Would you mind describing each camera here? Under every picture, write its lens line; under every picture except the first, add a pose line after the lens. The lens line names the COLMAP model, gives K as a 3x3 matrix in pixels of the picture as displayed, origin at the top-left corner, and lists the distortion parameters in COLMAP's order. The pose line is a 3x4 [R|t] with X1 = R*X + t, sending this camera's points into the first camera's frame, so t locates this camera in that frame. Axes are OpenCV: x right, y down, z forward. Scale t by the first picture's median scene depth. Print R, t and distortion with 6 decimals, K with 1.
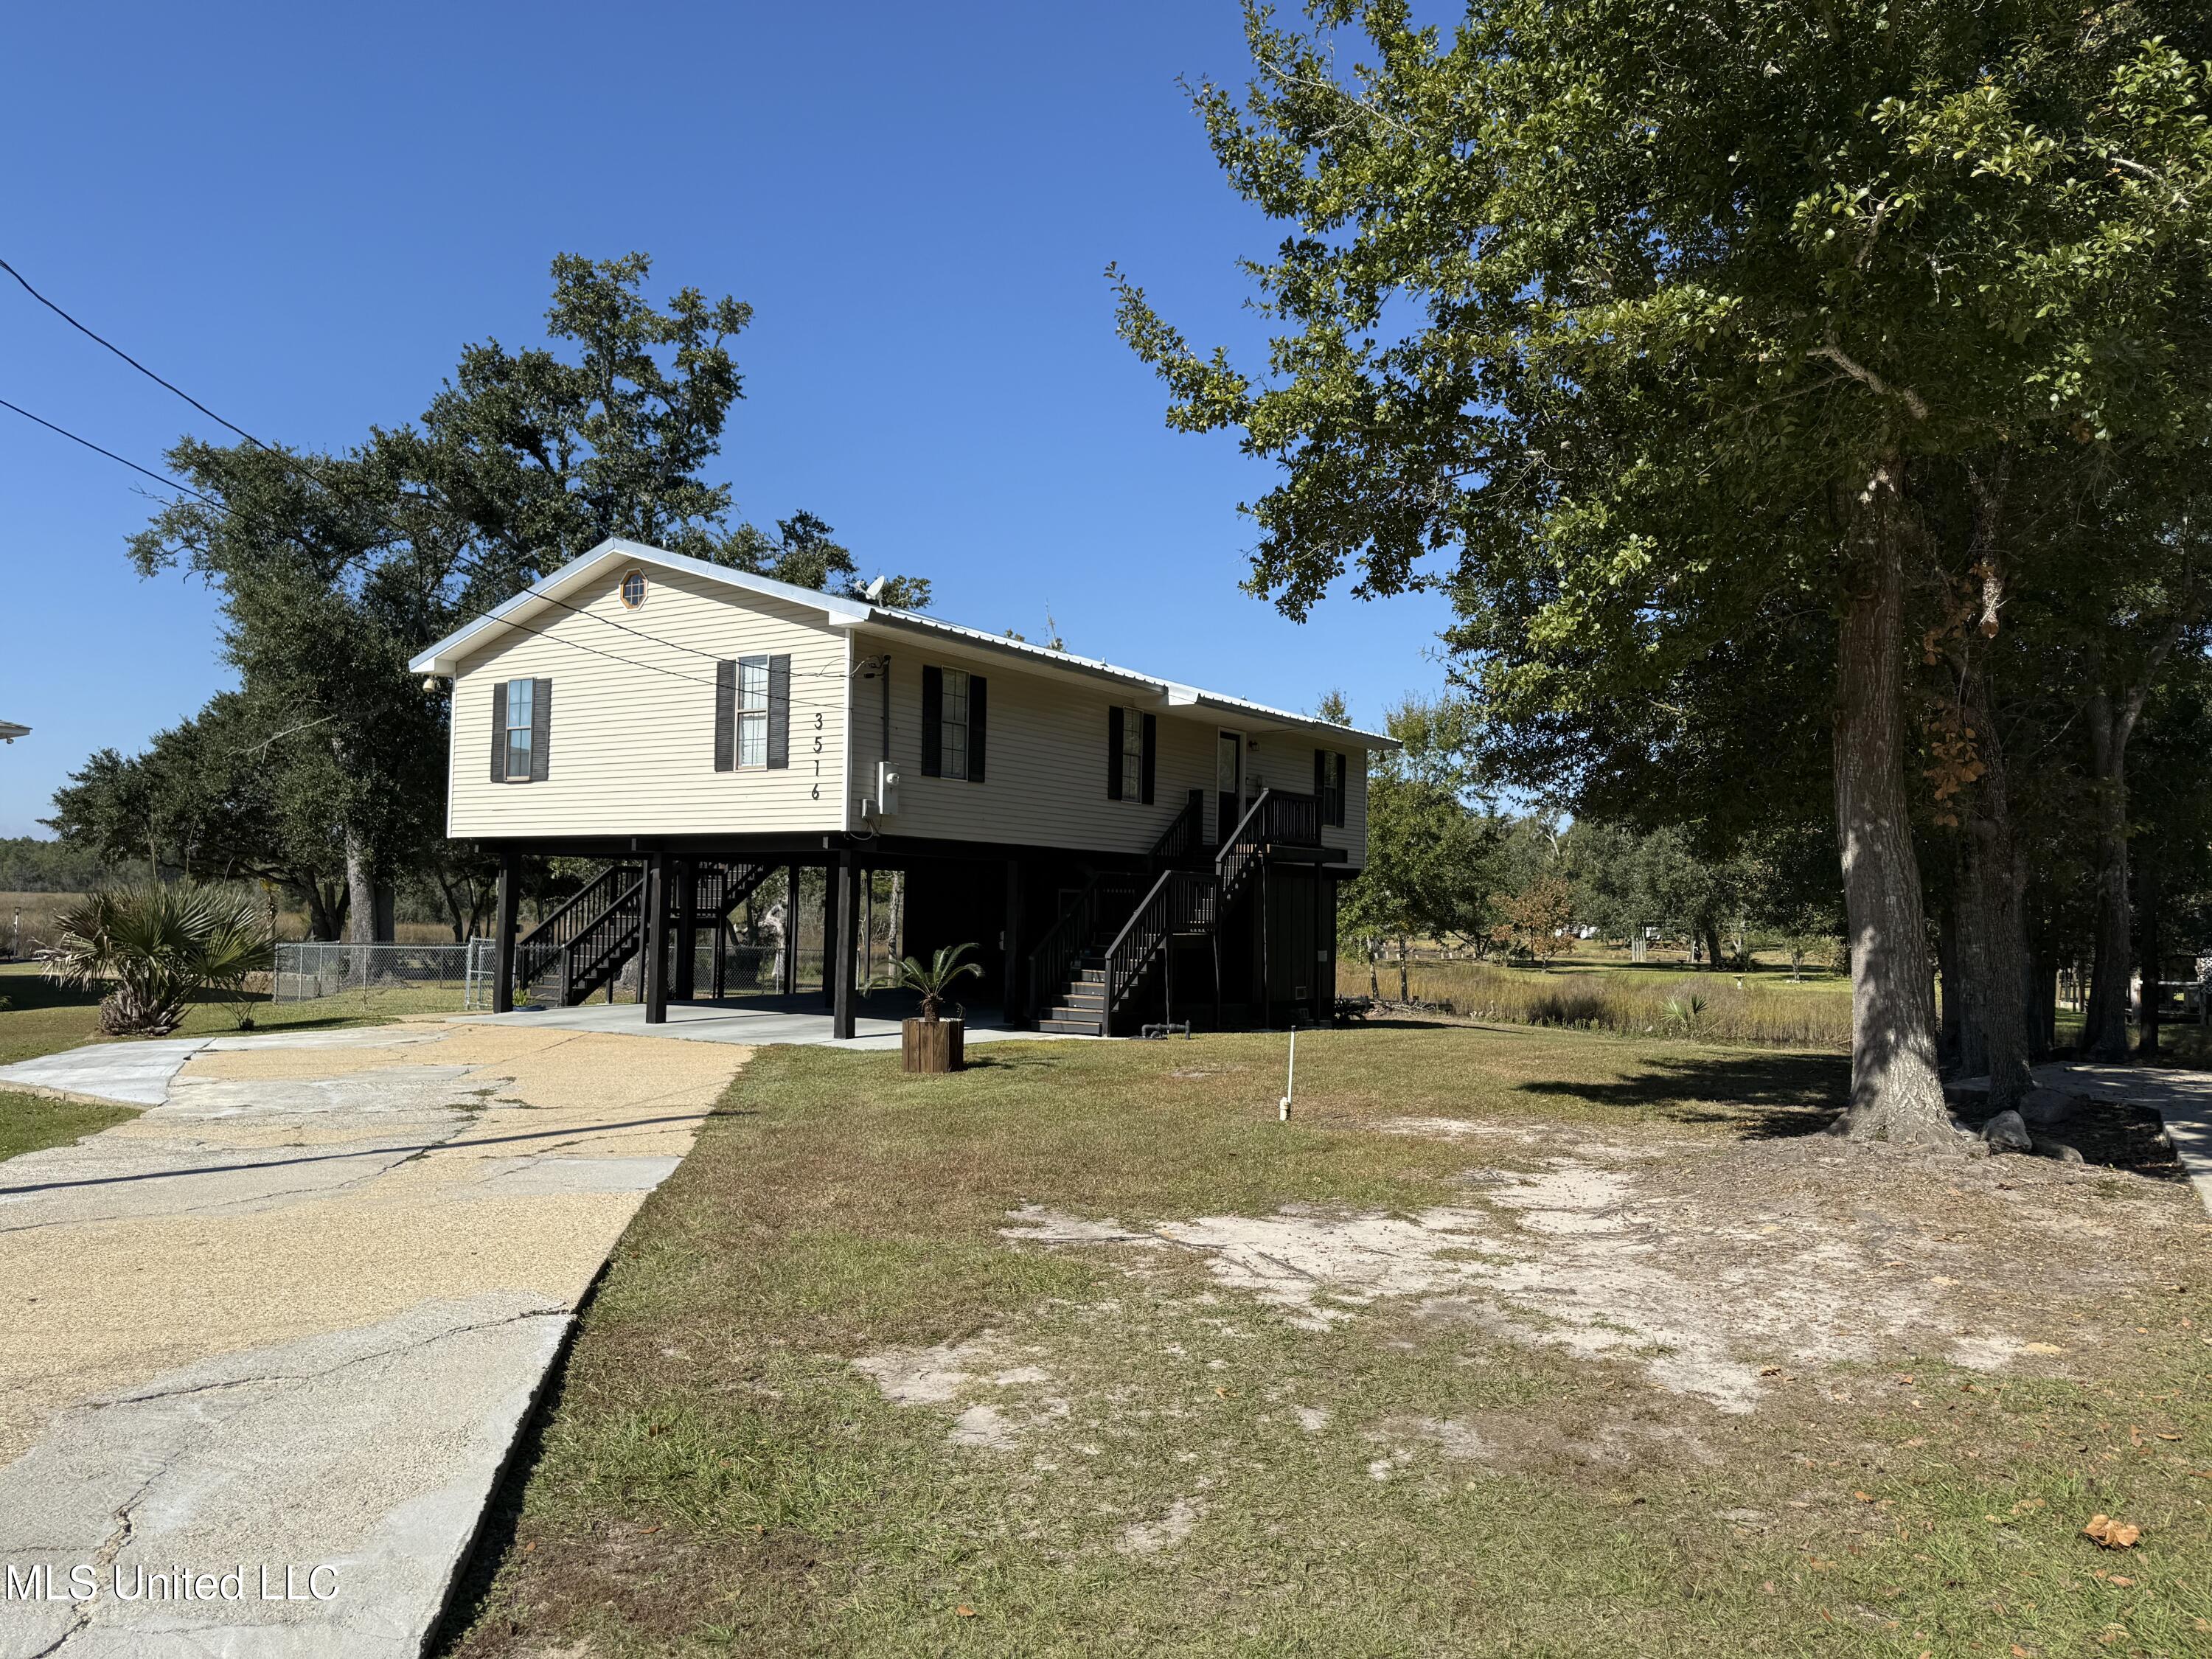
lens RADIAL K [[1614.0, 0, 1106.0], [0, 1614.0, 829.5], [0, 0, 1]] dist [0.088167, -0.169659]
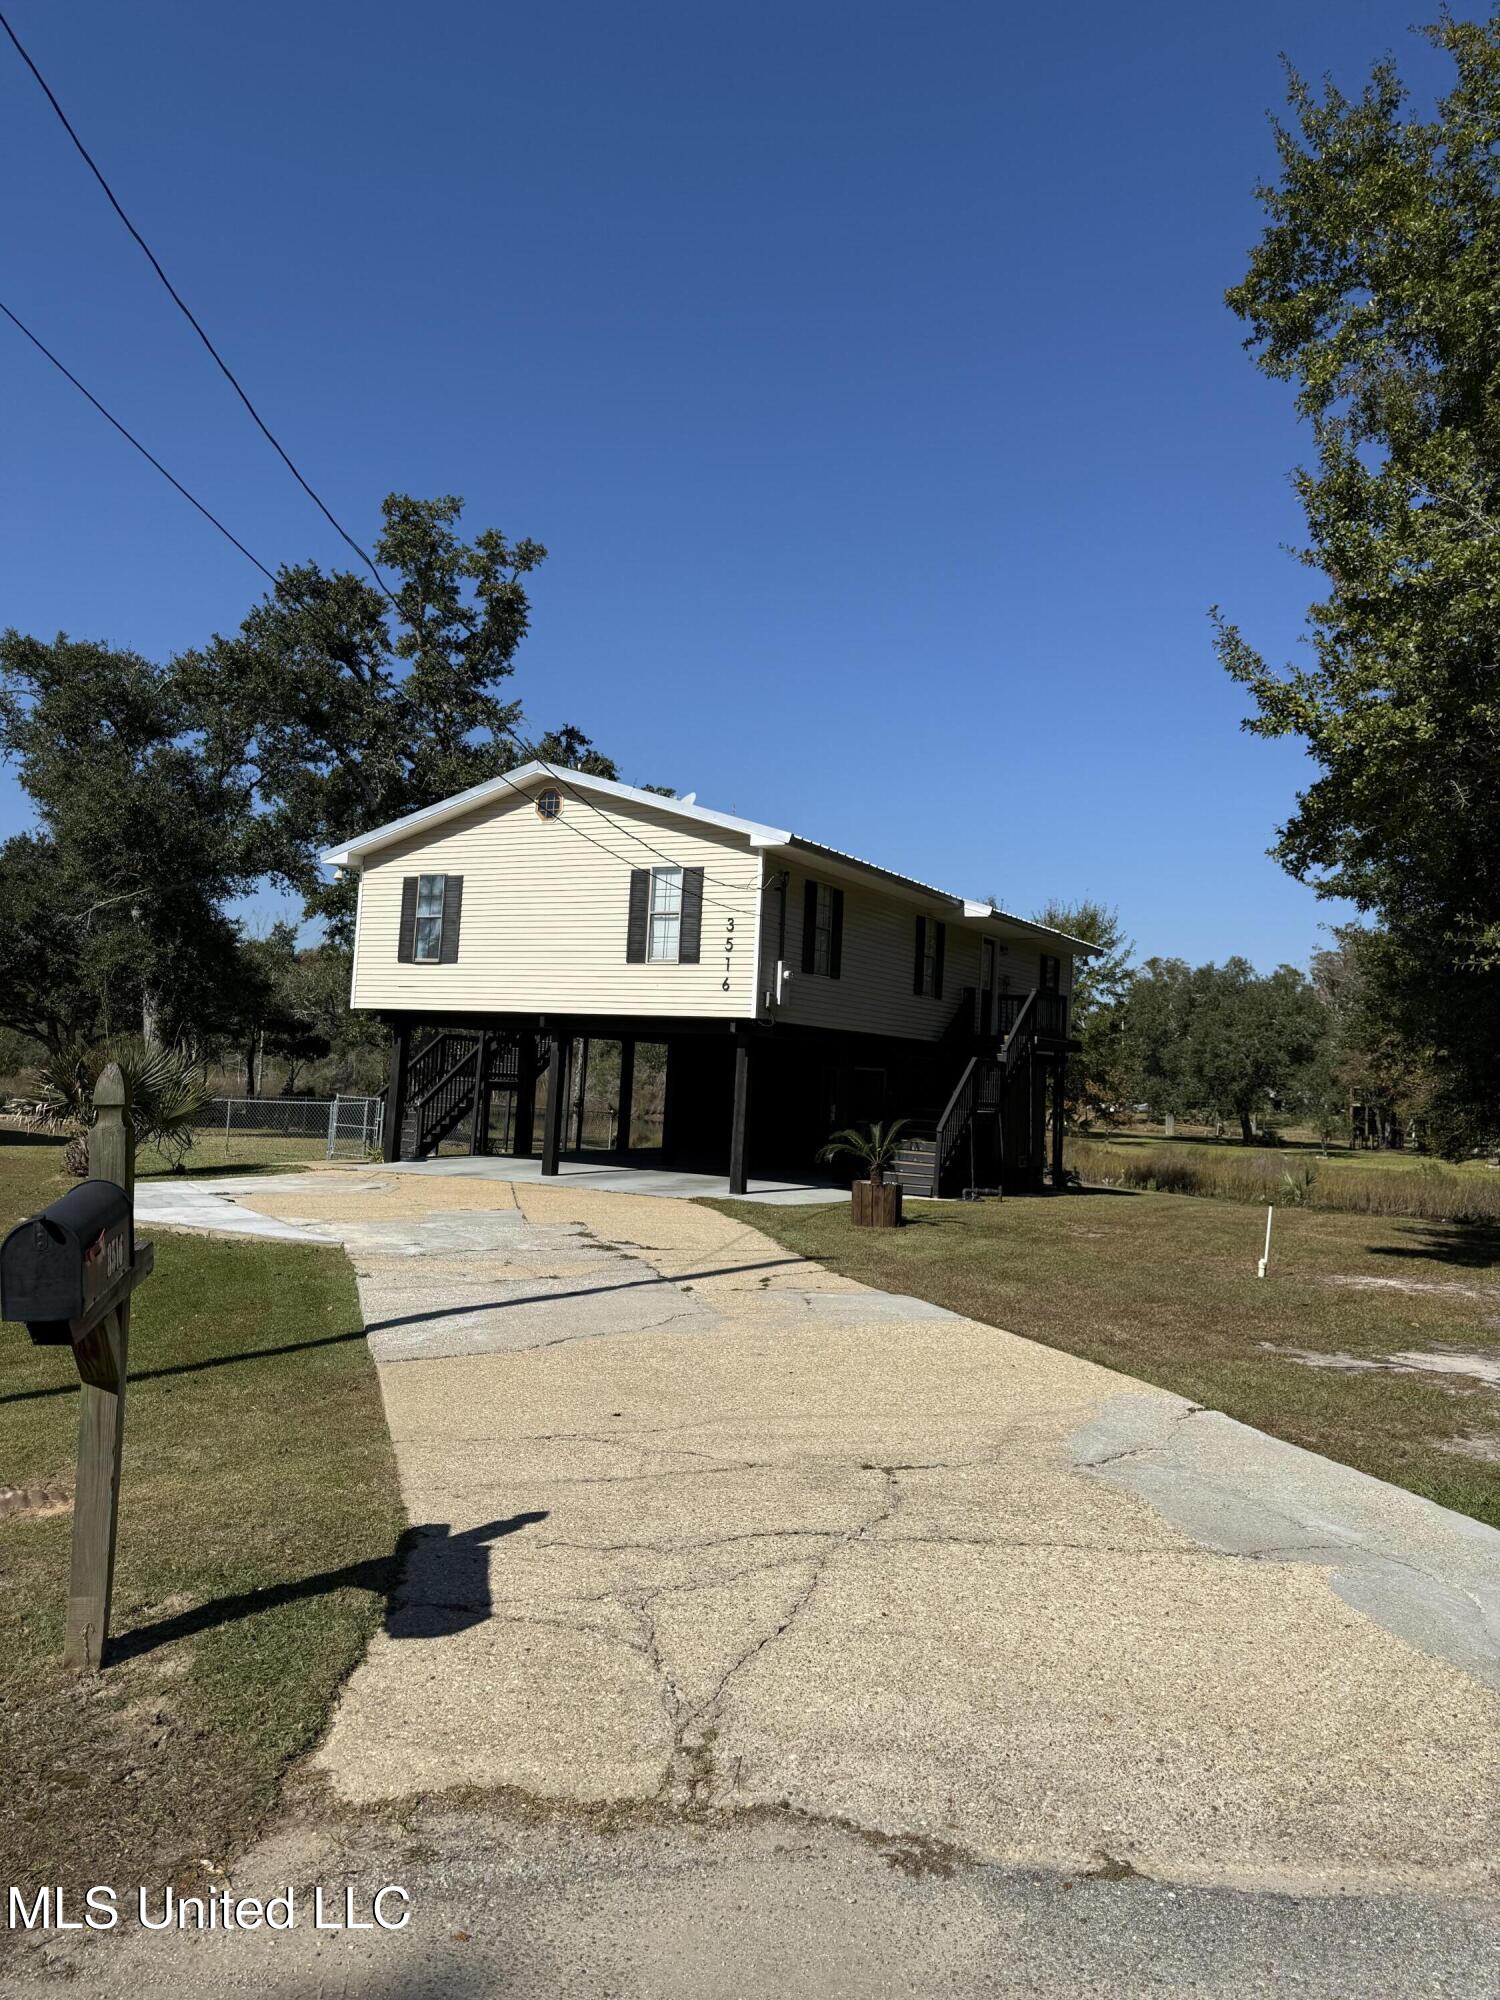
lens RADIAL K [[1451.9, 0, 785.7], [0, 1451.9, 957.9], [0, 0, 1]] dist [0.085585, 0.000284]
pose [[0.995517, 0.037636, 0.086772, -0.177942], [-0.035005, 0.998886, -0.031654, -0.008122], [-0.087866, 0.028475, 0.995725, -0.049006]]
